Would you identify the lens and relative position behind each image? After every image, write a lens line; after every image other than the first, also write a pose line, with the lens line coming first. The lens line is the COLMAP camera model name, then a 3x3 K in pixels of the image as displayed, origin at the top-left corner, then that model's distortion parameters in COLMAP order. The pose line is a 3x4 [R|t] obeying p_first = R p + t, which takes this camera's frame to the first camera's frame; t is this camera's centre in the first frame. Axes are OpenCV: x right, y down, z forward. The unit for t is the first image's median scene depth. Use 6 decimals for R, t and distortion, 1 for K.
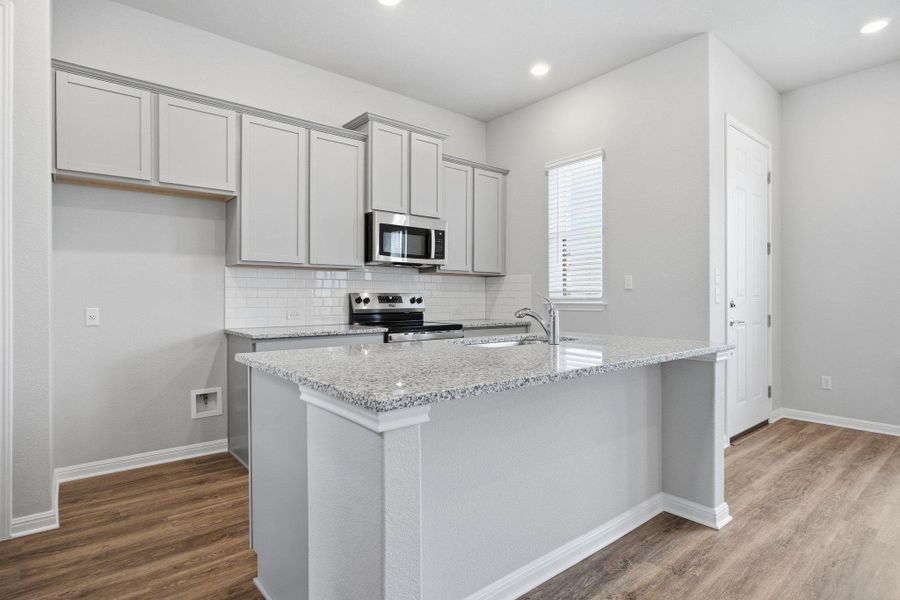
lens RADIAL K [[470.7, 0, 450.0], [0, 470.7, 300.0], [0, 0, 1]] dist [-0.011139, 0.000885]
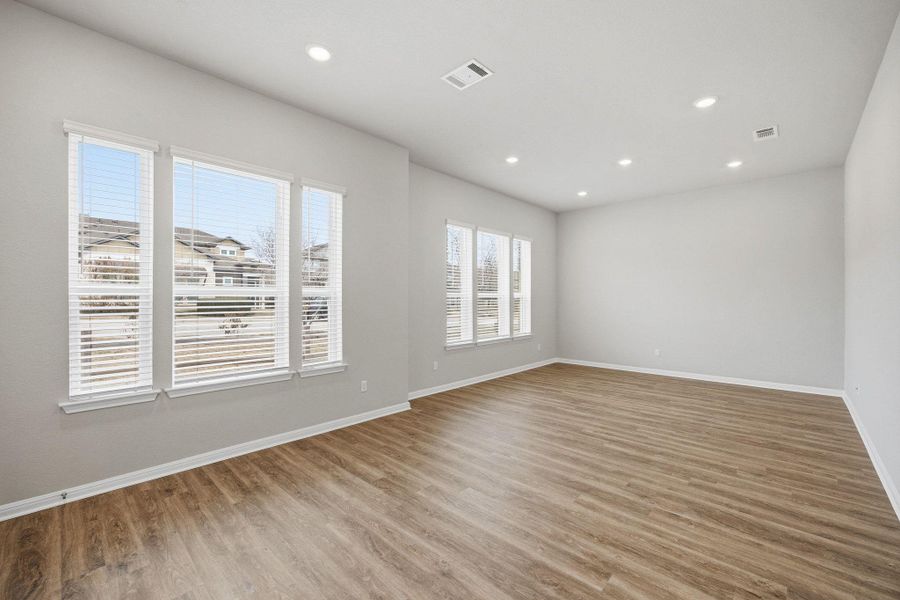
lens RADIAL K [[374.4, 0, 454.4], [0, 374.4, 298.3], [0, 0, 1]] dist [-0.025797, 0.009851]
pose [[-0.130961, 0.003637, 0.991381, 0.269075], [0.001859, 0.999992, -0.003423, -0.045929], [-0.991386, 0.001394, -0.130967, 0.411619]]
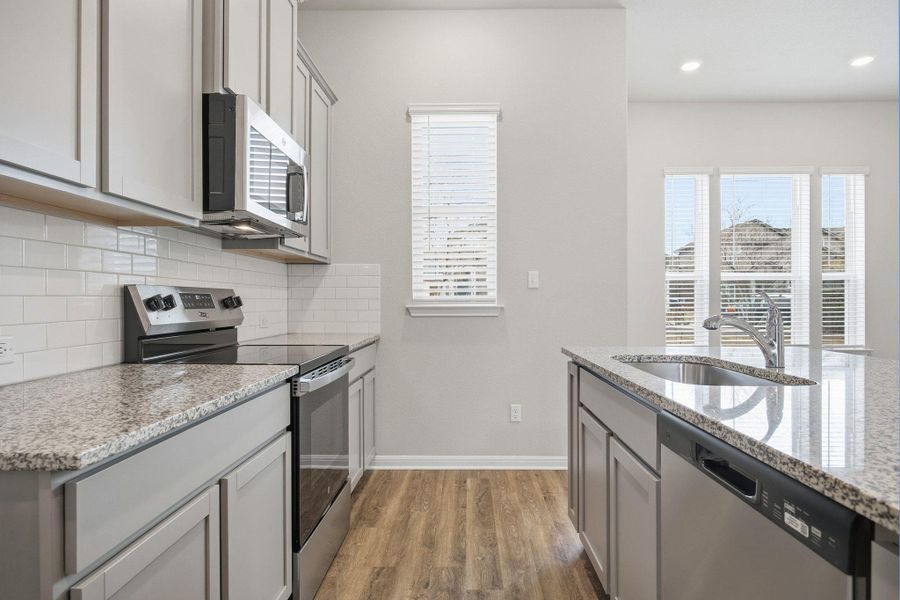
lens RADIAL K [[514.7, 0, 474.3], [0, 514.7, 303.2], [0, 0, 1]] dist [0.016282, -0.000076]
pose [[0.624851, -0.003101, 0.780738, -0.378459], [0.002317, 0.999995, 0.002117, 0.000558], [-0.780741, 0.000486, 0.624855, 0.523153]]
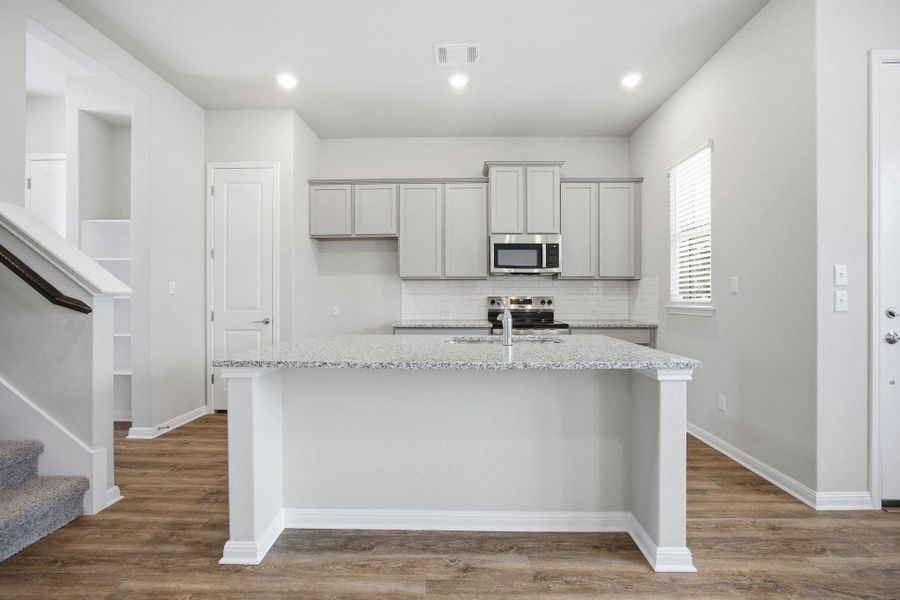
lens RADIAL K [[374.4, 0, 454.4], [0, 374.4, 298.3], [0, 0, 1]] dist [-0.025797, 0.009851]
pose [[0.760772, 0.003187, -0.649012, 0.428012], [-0.002500, 0.999995, 0.001979, -0.012481], [0.649015, 0.000117, 0.760776, 0.132841]]
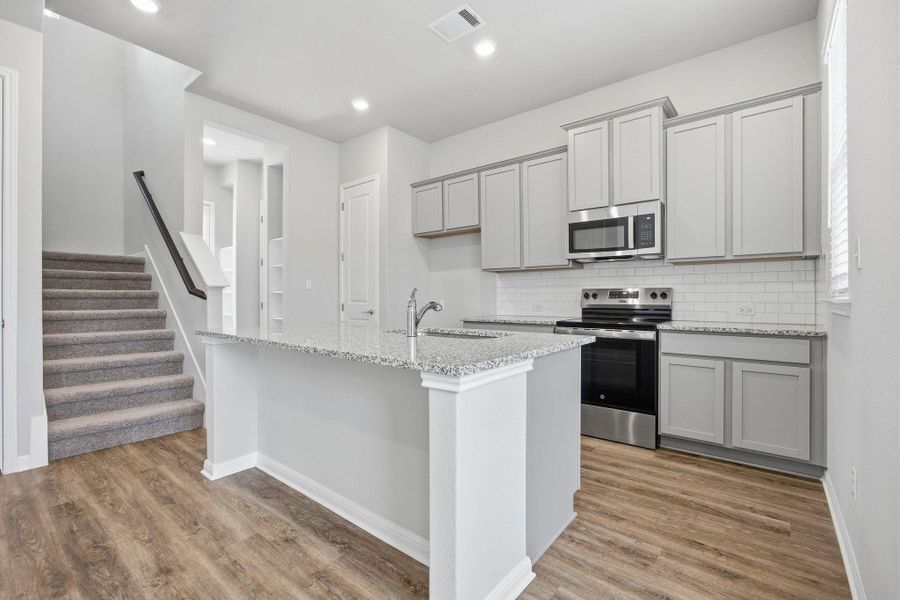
lens RADIAL K [[396.4, 0, 457.6], [0, 396.4, 299.0], [0, 0, 1]] dist [-0.009218, 0.000256]
pose [[0.206359, 0.005438, -0.978461, 0.661205], [-0.000994, 0.999985, 0.005348, 0.004074], [0.978476, -0.000131, 0.206361, 0.548788]]
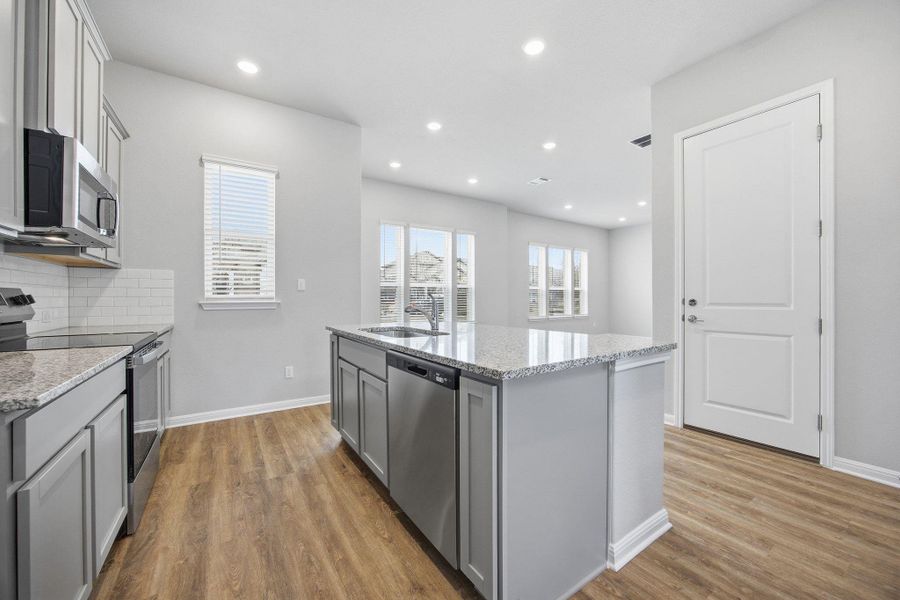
lens RADIAL K [[347.8, 0, 451.1], [0, 347.8, 299.6], [0, 0, 1]] dist [0.020070, 0.000120]
pose [[0.109449, -0.002908, 0.993988, -0.506619], [0.005709, 0.999981, 0.002297, 0.001883], [-0.993976, 0.005424, 0.109464, 0.499115]]
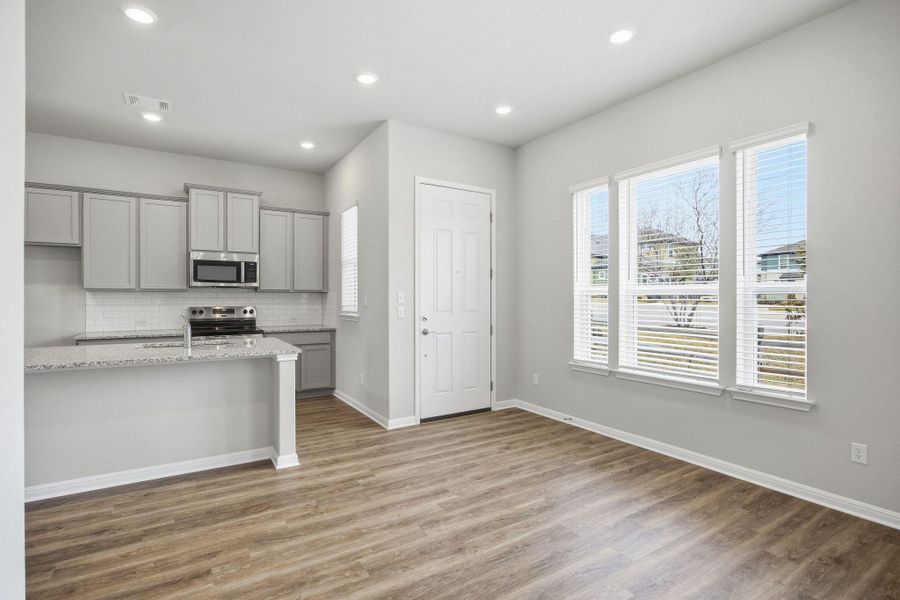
lens RADIAL K [[431.3, 0, 447.8], [0, 431.3, 300.2], [0, 0, 1]] dist [-0.016719, 0.000578]
pose [[0.991441, 0.003342, -0.130510, 0.769288], [-0.002856, 0.999988, 0.003907, -0.044635], [0.130521, -0.003501, 0.991439, -0.193519]]
